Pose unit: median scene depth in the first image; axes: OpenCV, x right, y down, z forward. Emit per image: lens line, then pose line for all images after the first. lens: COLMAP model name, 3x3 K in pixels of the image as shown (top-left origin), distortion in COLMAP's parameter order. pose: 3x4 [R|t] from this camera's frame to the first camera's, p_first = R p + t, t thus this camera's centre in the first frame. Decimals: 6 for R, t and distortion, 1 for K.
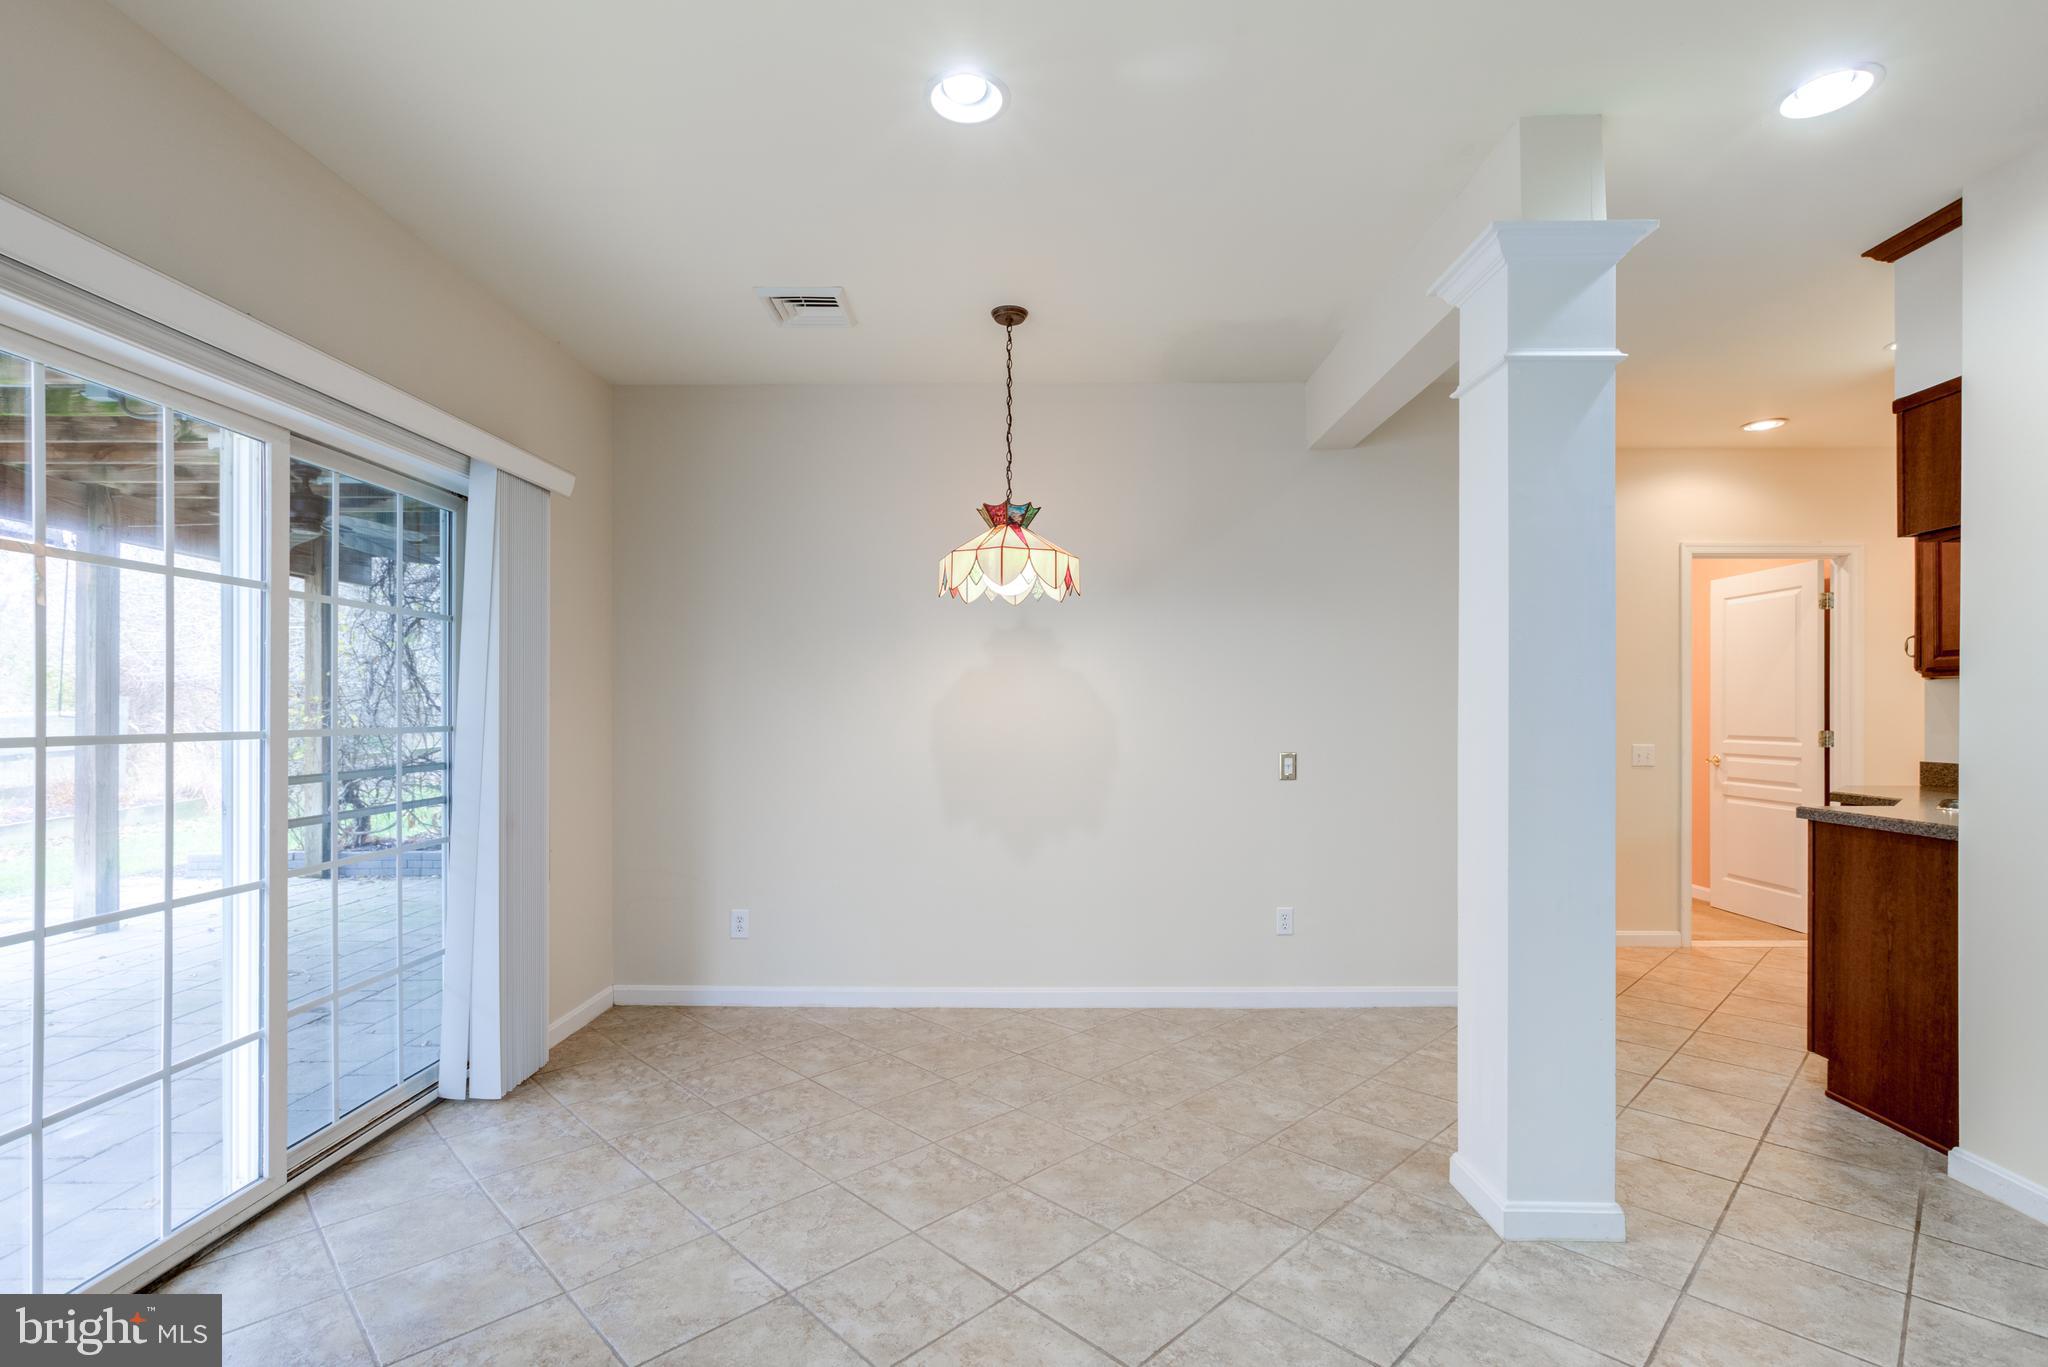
lens RADIAL K [[929.2, 0, 1028.8], [0, 929.2, 706.9], [0, 0, 1]] dist [-0.015670, 0.012007]
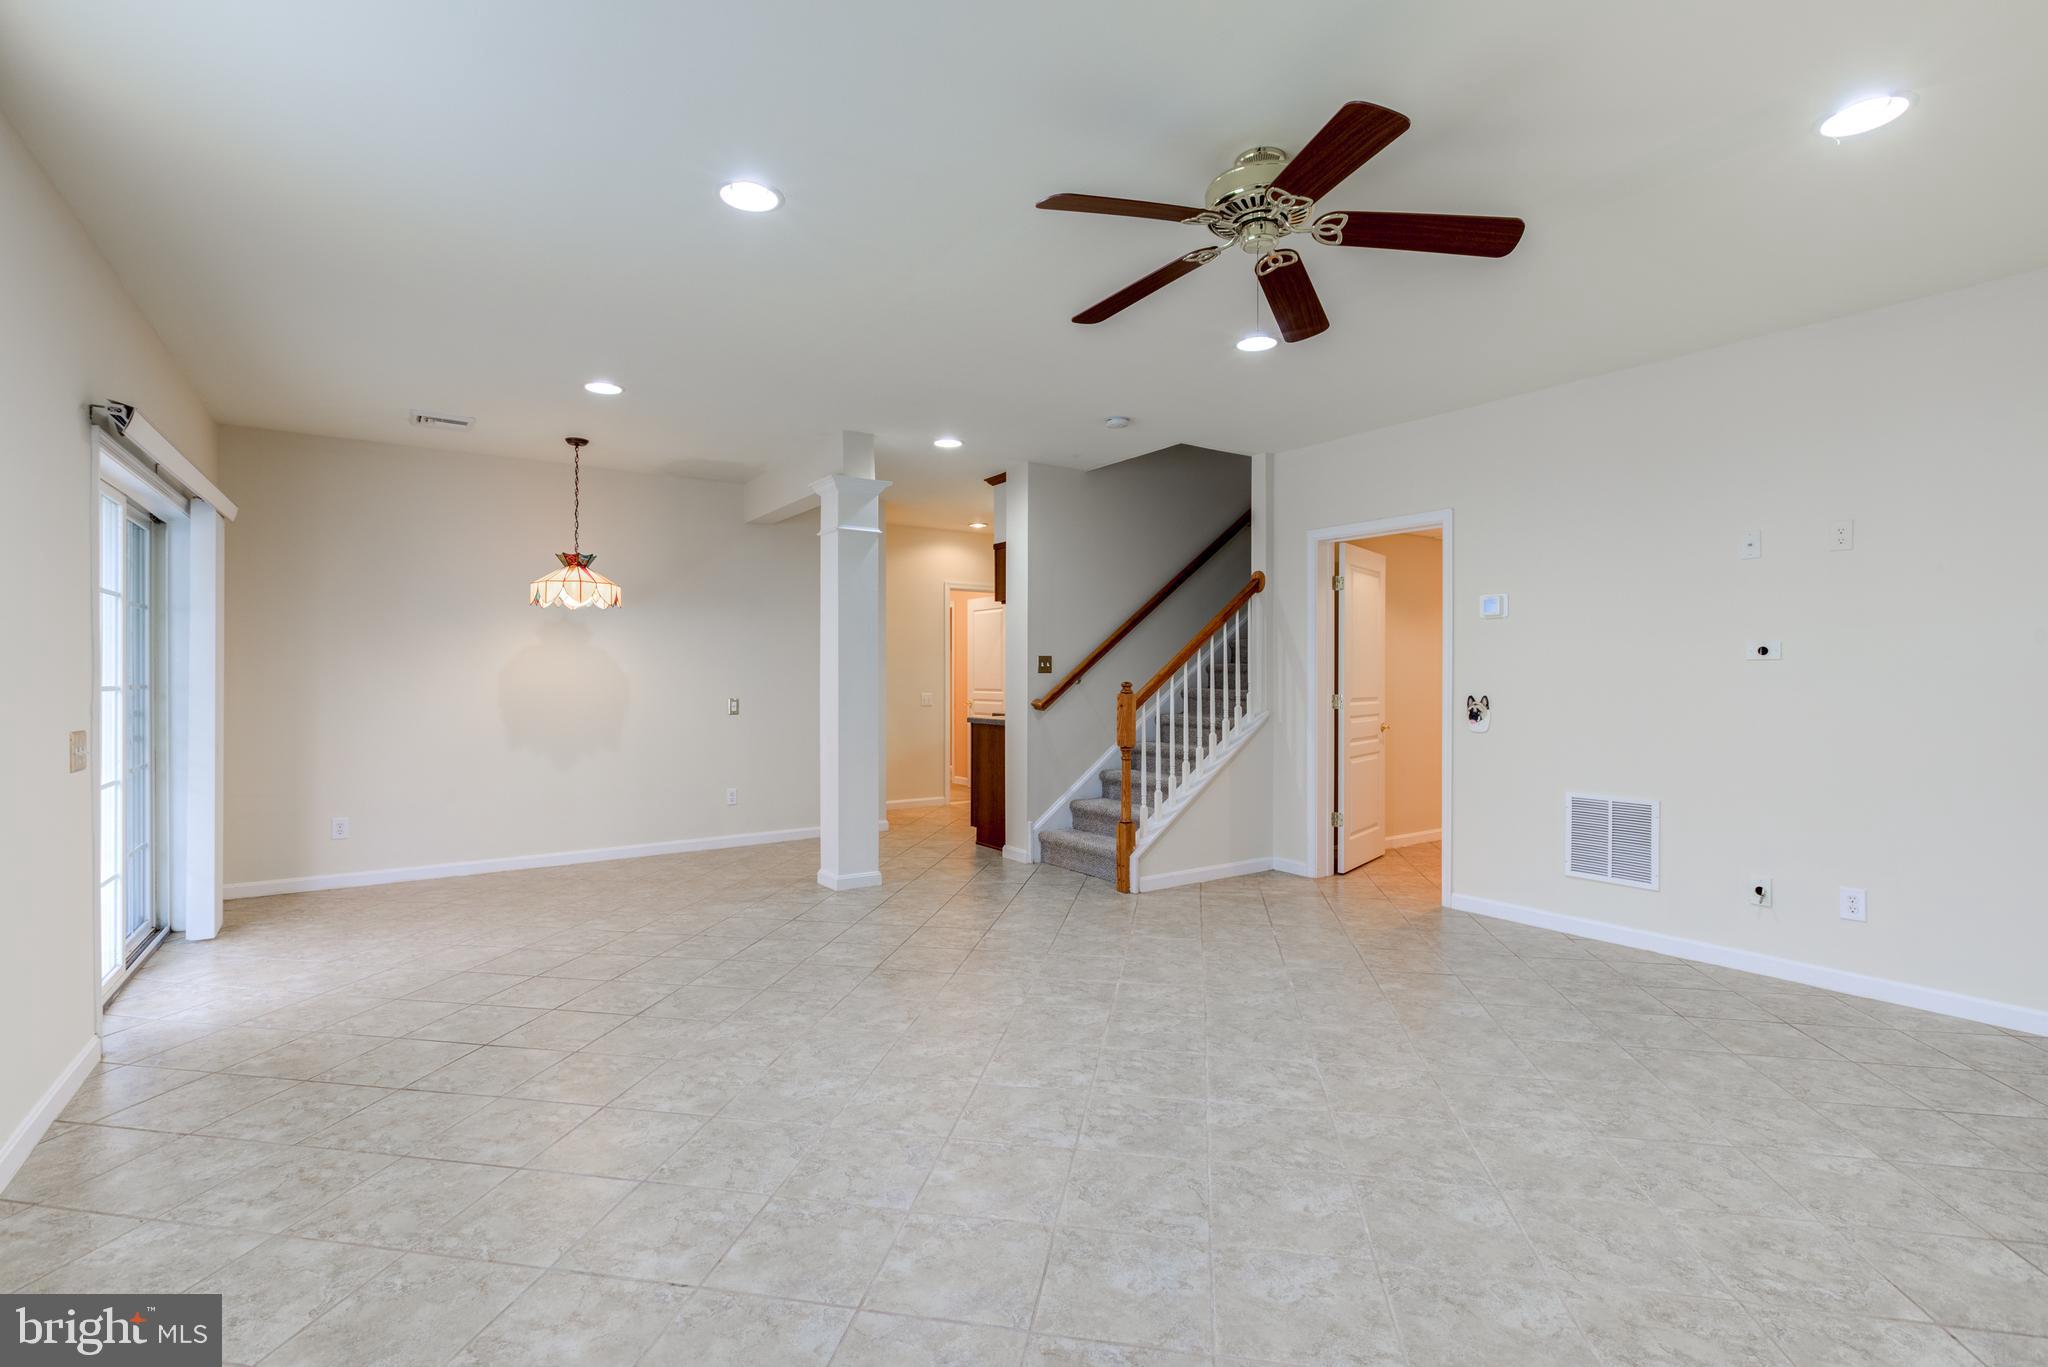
lens RADIAL K [[937.7, 0, 1017.9], [0, 937.7, 683.3], [0, 0, 1]] dist [-0.001596, 0.000418]
pose [[0.818012, -0.005115, 0.575179, -0.362871], [-0.001297, 0.999942, 0.010737, 0.001700], [-0.575200, -0.009529, 0.817957, -0.908966]]
